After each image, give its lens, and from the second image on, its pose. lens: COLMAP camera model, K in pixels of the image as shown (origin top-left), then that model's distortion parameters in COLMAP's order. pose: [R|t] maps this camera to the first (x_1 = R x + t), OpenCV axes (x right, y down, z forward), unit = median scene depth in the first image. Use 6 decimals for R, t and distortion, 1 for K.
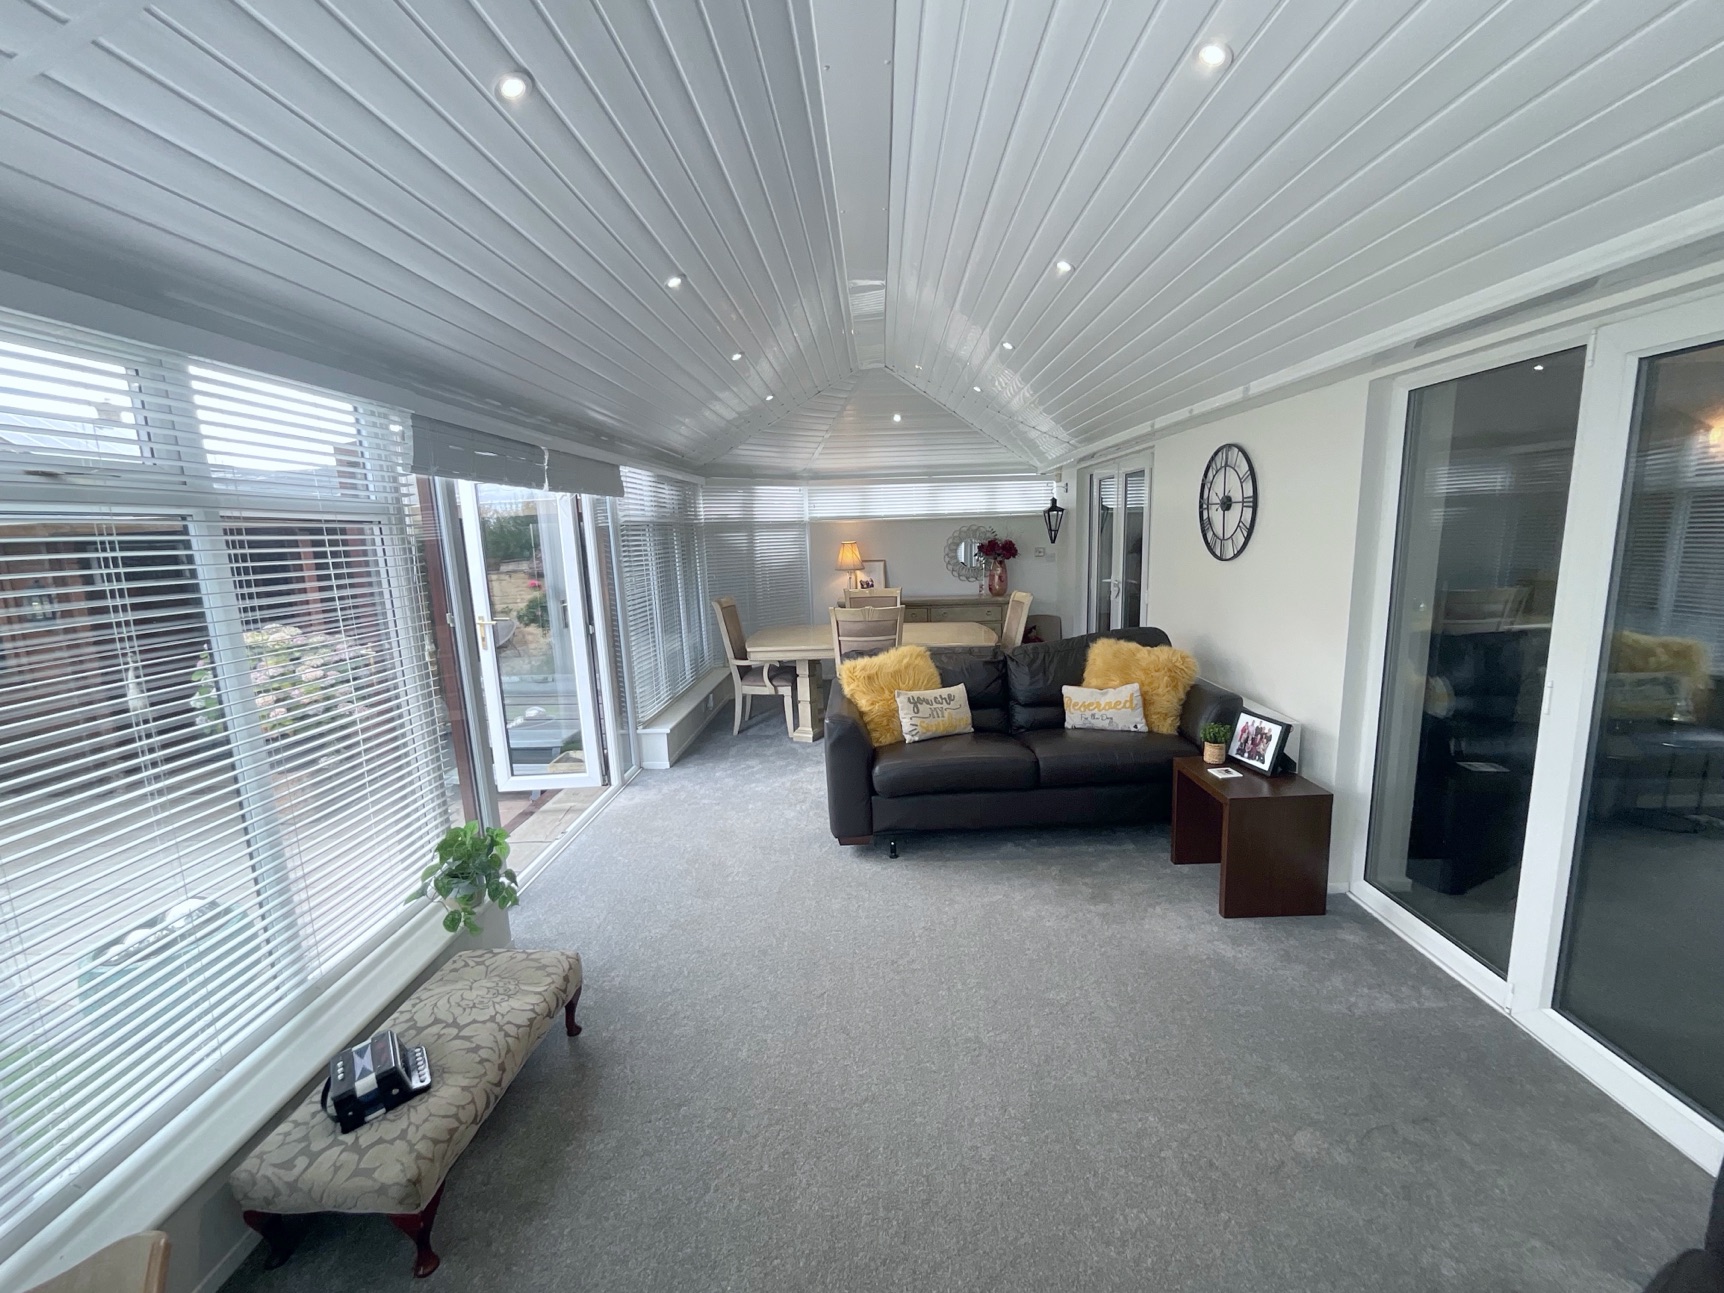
lens RADIAL K [[696.8, 0, 866.9], [0, 696.8, 649.0], [0, 0, 1]] dist [-0.004580, -0.000468]
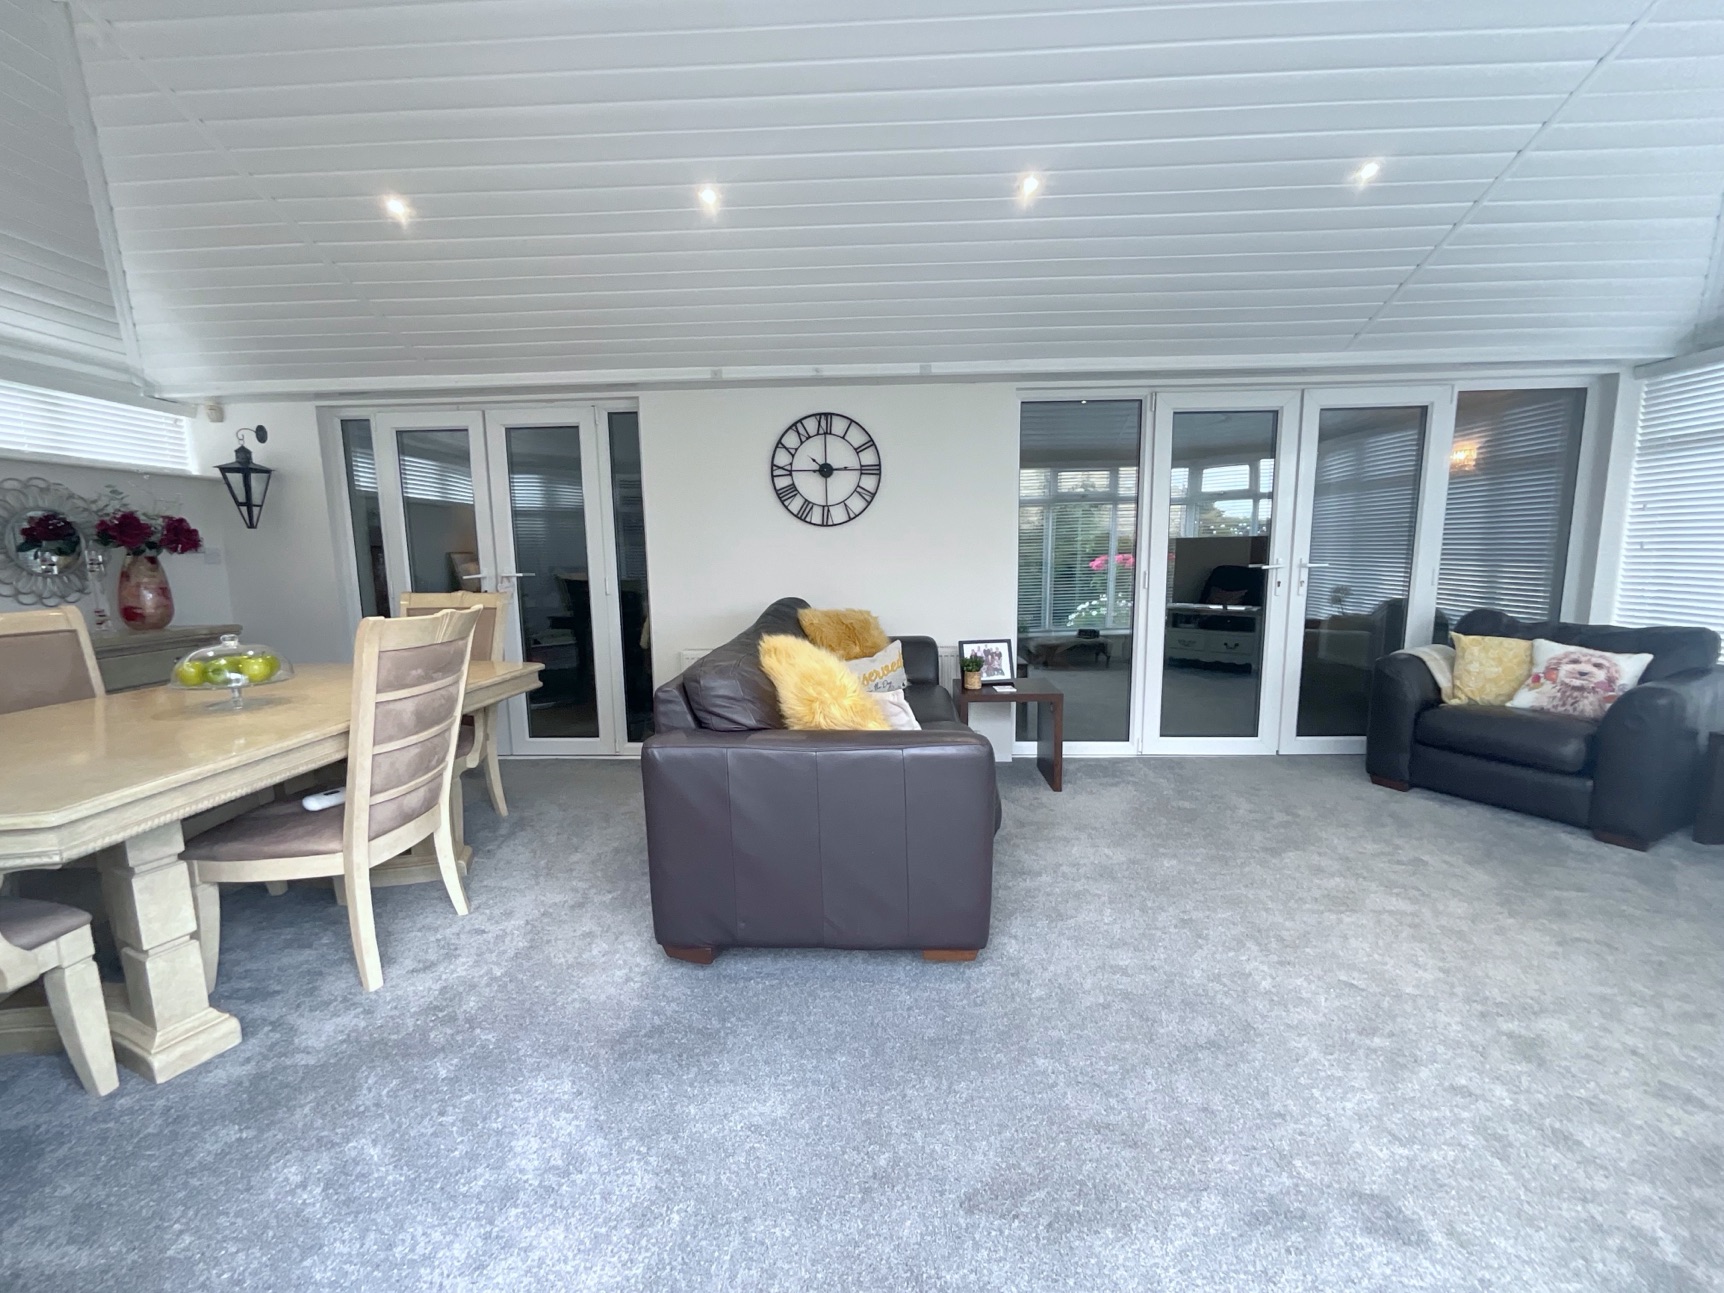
lens RADIAL K [[696.8, 0, 864.2], [0, 696.8, 643.9], [0, 0, 1]] dist [-0.004580, -0.000468]
pose [[0.034692, -0.101485, 0.994232, -0.548801], [0.181135, 0.978993, 0.093609, -0.042968], [-0.982846, 0.176843, 0.052345, 0.944432]]
